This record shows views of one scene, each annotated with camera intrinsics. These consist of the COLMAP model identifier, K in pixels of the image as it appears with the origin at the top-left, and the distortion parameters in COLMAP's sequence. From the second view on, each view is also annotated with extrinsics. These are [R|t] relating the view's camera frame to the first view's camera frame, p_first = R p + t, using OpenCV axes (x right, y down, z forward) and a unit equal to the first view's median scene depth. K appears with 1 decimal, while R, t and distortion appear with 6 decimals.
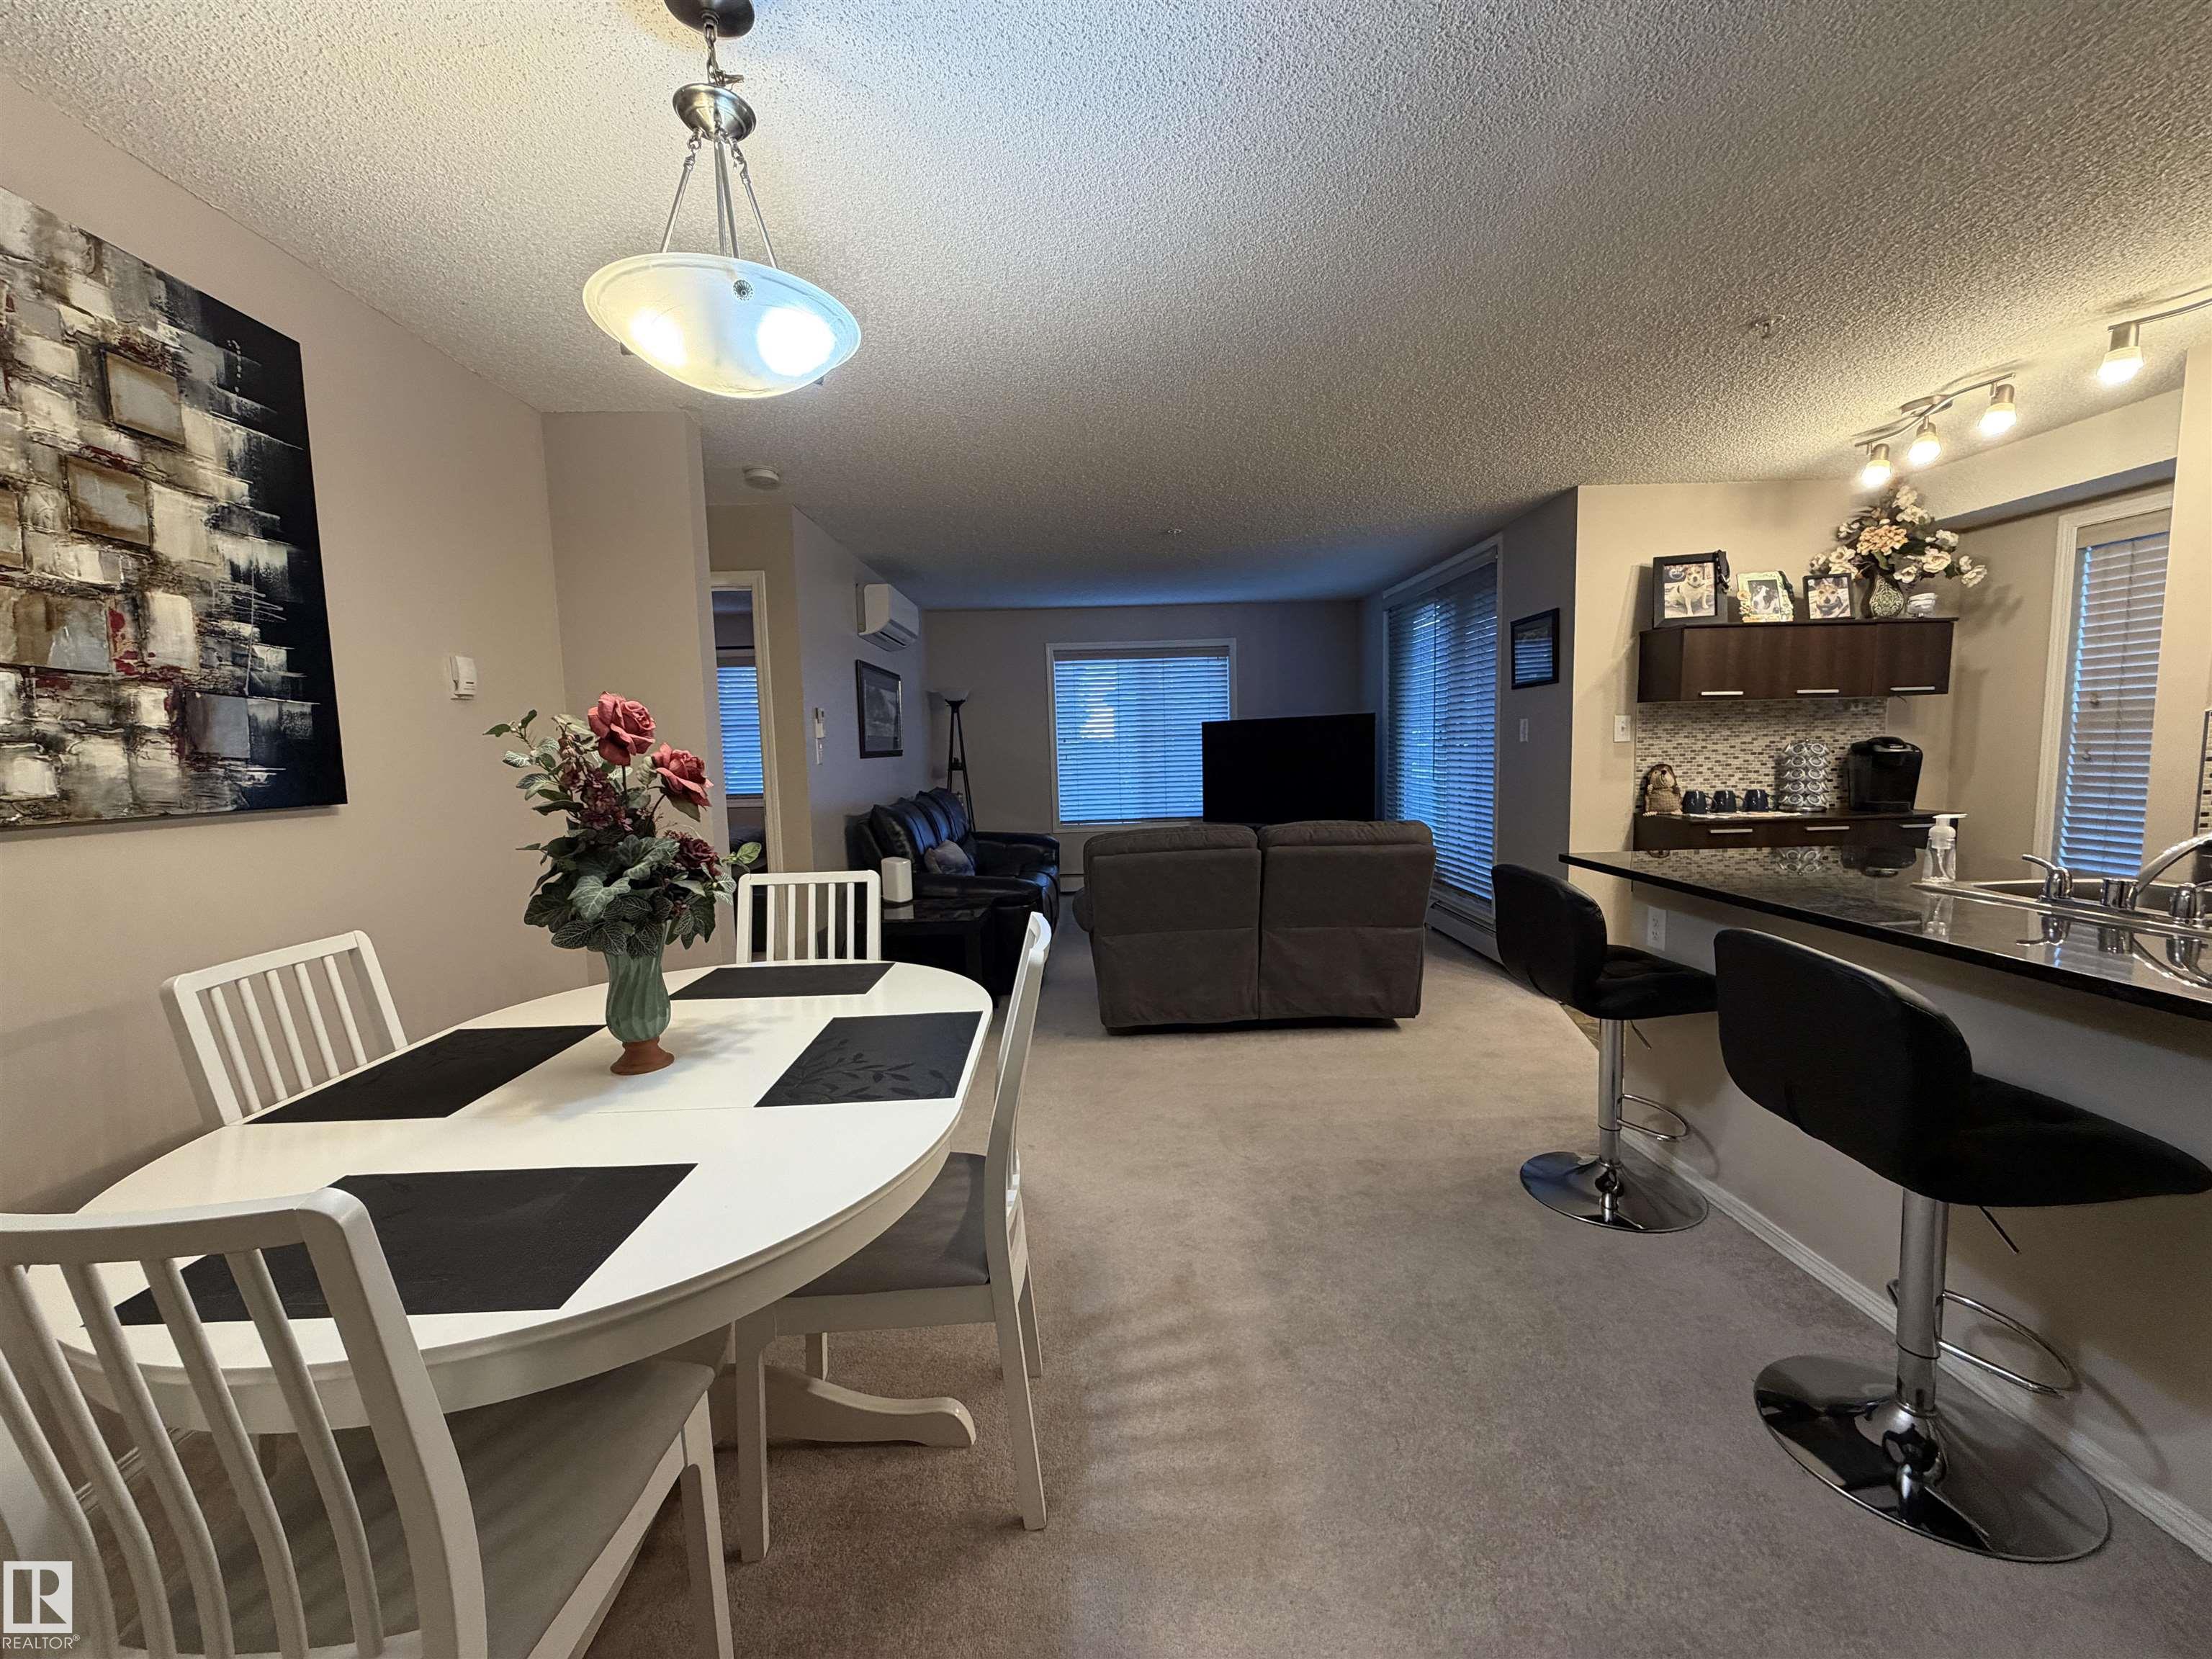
lens RADIAL K [[879.6, 0, 1101.3], [0, 879.6, 830.1], [0, 0, 1]] dist [0.001048, 0.000005]
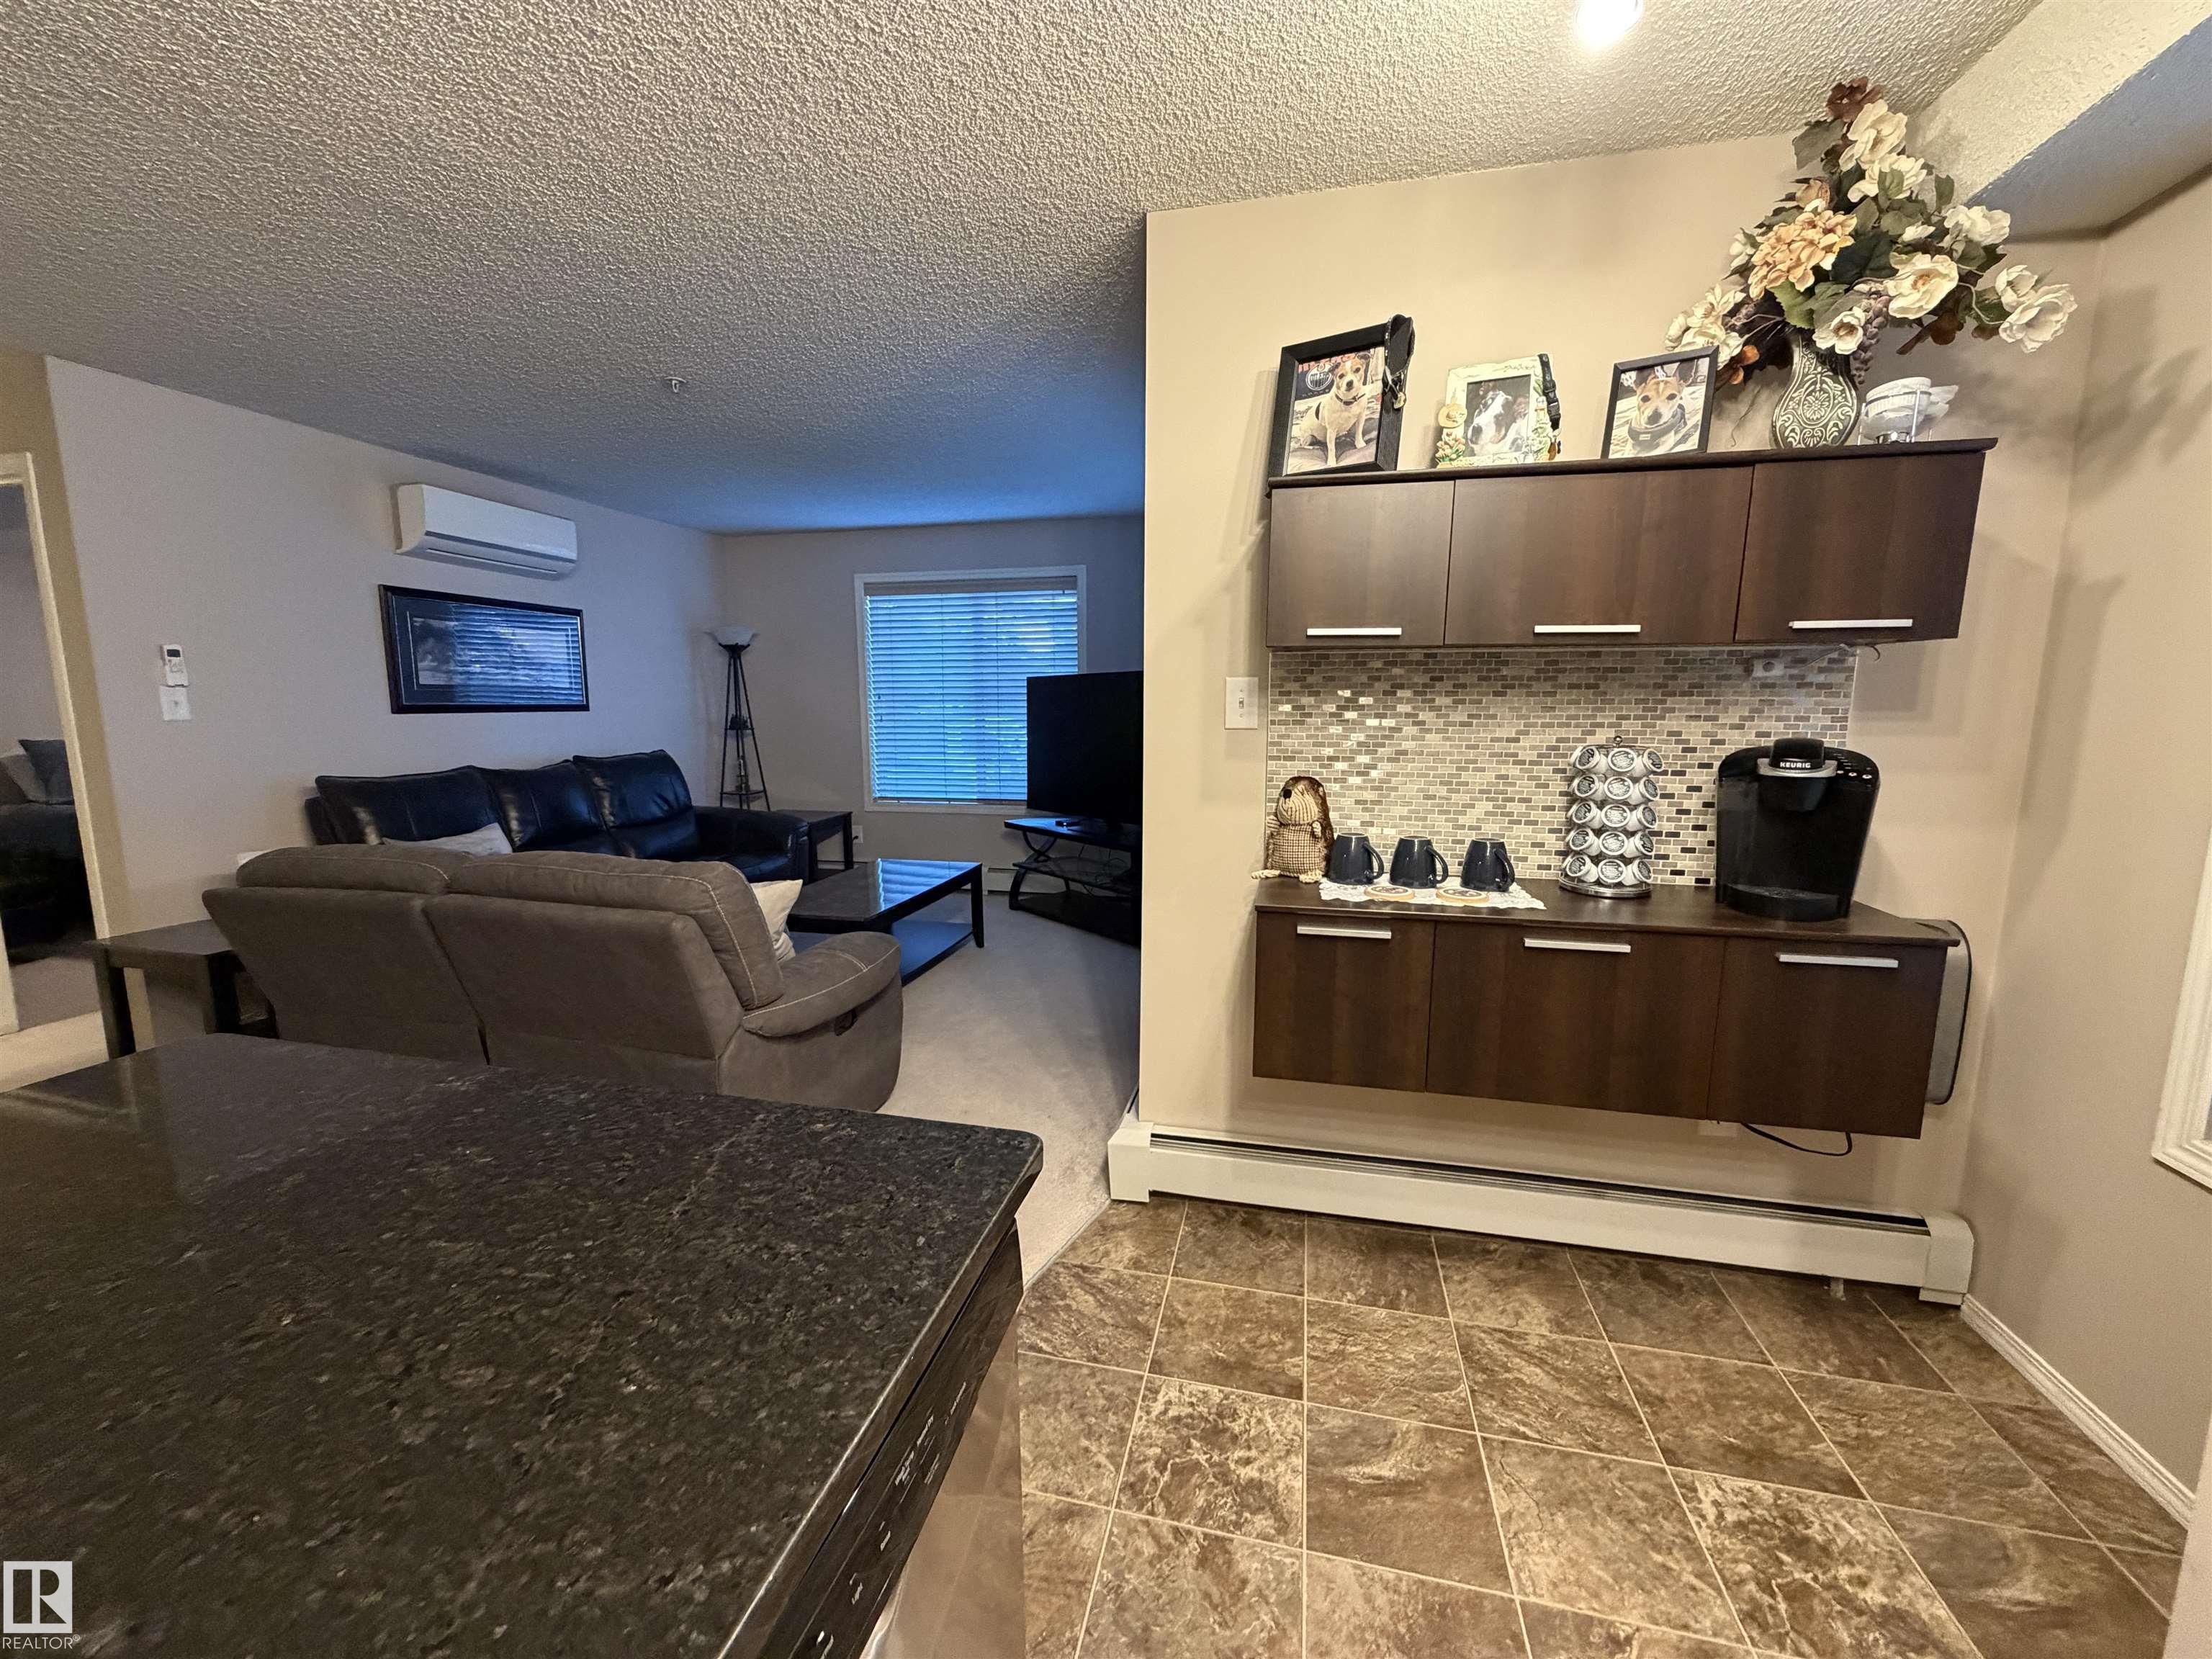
lens RADIAL K [[879.6, 0, 1103.1], [0, 879.6, 832.1], [0, 0, 1]] dist [0.001048, 0.000005]
pose [[0.967571, 0.063615, -0.244456, 0.674876], [-0.050488, 0.996945, 0.059601, -0.069597], [0.247501, -0.045326, 0.967827, 0.502088]]
